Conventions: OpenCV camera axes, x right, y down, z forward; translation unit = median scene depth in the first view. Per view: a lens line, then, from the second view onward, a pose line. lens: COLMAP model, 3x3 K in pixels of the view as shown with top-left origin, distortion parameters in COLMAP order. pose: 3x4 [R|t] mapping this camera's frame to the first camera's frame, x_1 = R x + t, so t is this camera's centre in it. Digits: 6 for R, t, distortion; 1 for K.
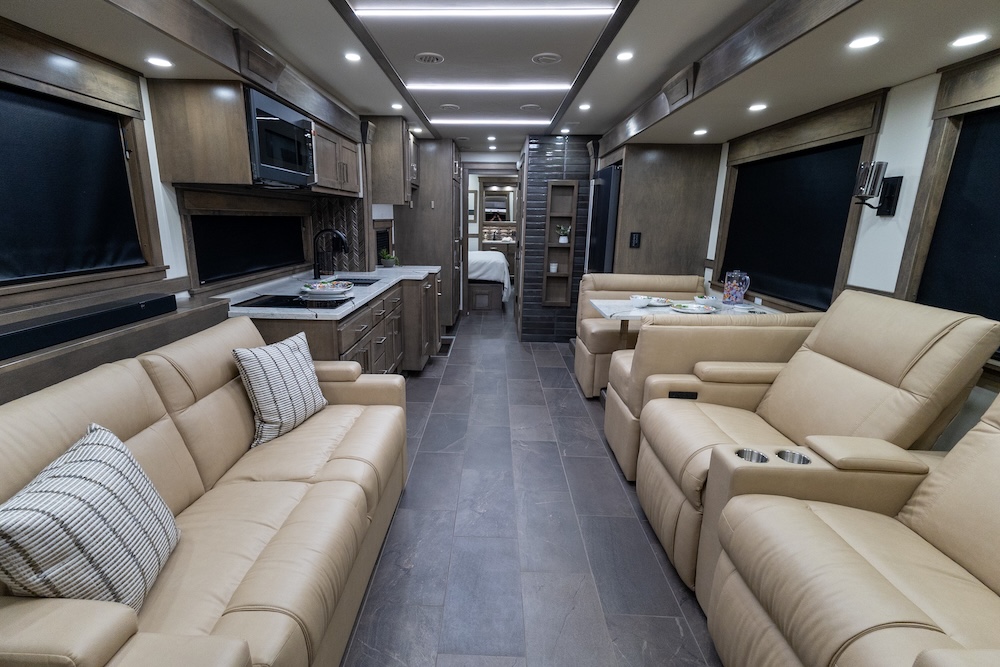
lens RADIAL K [[472.1, 0, 476.8], [0, 472.1, 335.6], [0, 0, 1]] dist [0.015873, -0.000774]
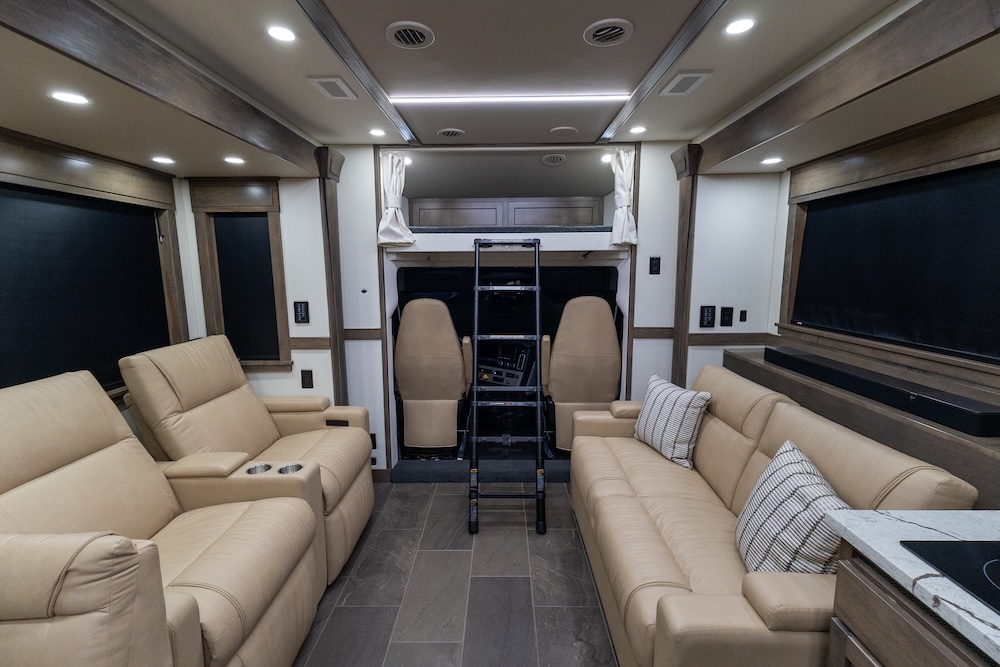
lens RADIAL K [[453.3, 0, 500.0], [0, 453.3, 333.5], [0, 0, 1]] dist [0.020475, -0.004608]
pose [[-0.999519, 0.000082, -0.031024, 0.037447], [-0.011733, 0.924727, 0.380449, -0.363166], [0.028720, 0.380630, -0.924281, 1.311955]]
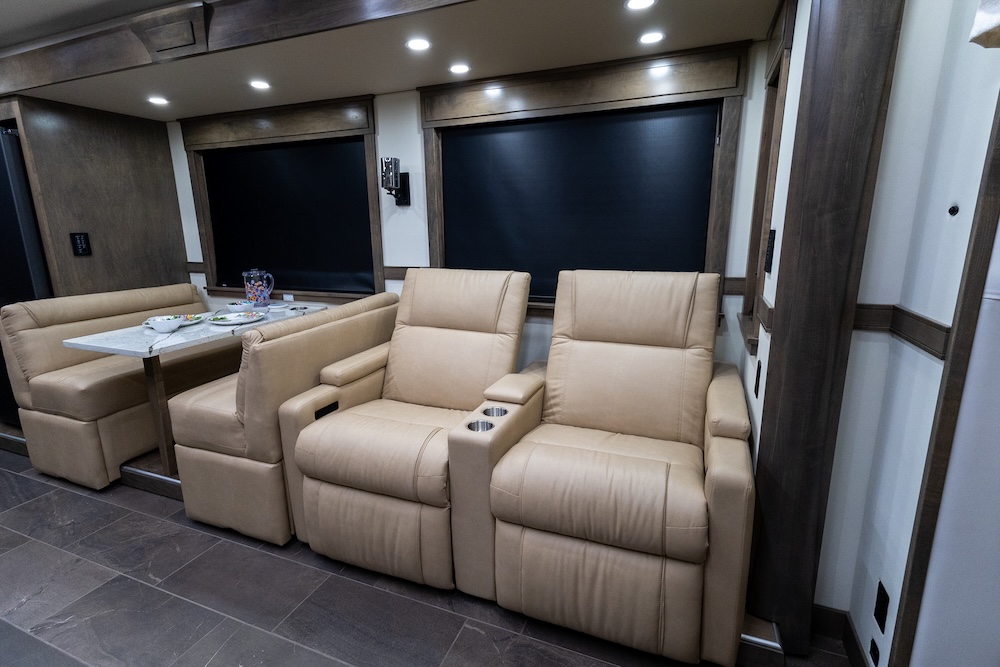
lens RADIAL K [[476.8, 0, 500.0], [0, 476.8, 333.5], [0, 0, 1]] dist [0.021645, -0.006019]
pose [[0.338731, -0.227162, 0.913049, -0.206132], [0.245134, 0.958210, 0.147456, -0.054604], [-0.908389, 0.173872, 0.380261, 0.345036]]
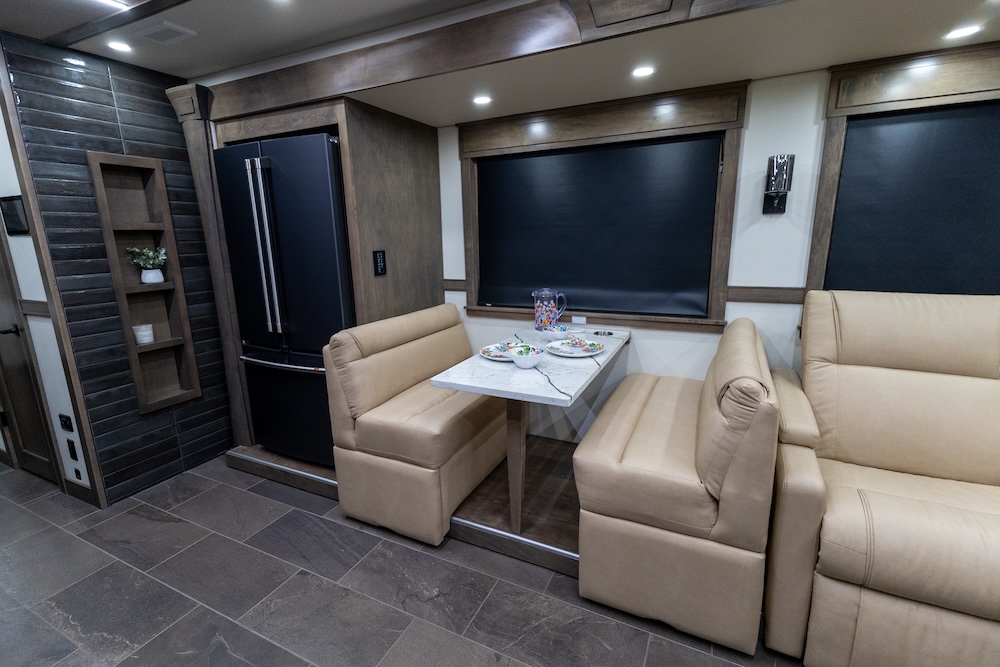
lens RADIAL K [[453.3, 0, 500.0], [0, 453.3, 333.5], [0, 0, 1]] dist [0.020475, -0.004608]
pose [[0.406574, -0.221861, 0.886270, -0.243662], [0.249516, 0.960153, 0.125892, -0.245021], [-0.878885, 0.169954, 0.445731, 1.010177]]
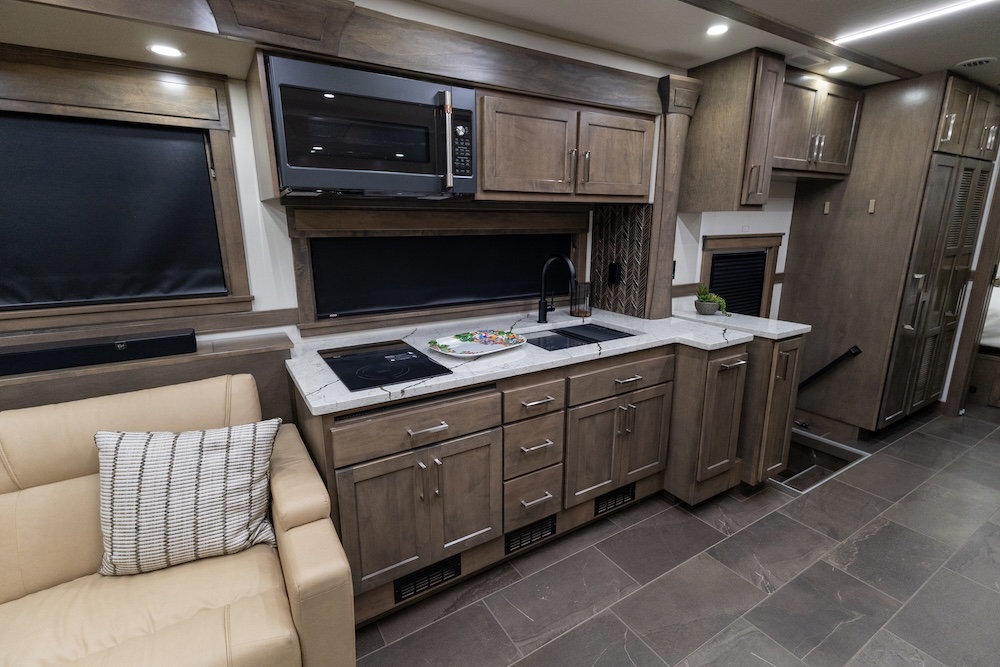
lens RADIAL K [[461.0, 0, 500.0], [0, 461.0, 333.5], [0, 0, 1]] dist [0.021395, -0.000901]
pose [[0.560170, 0.178143, -0.808996, 0.286034], [-0.190629, 0.978114, 0.083387, -0.223368], [0.806145, 0.107507, 0.581870, 0.824577]]
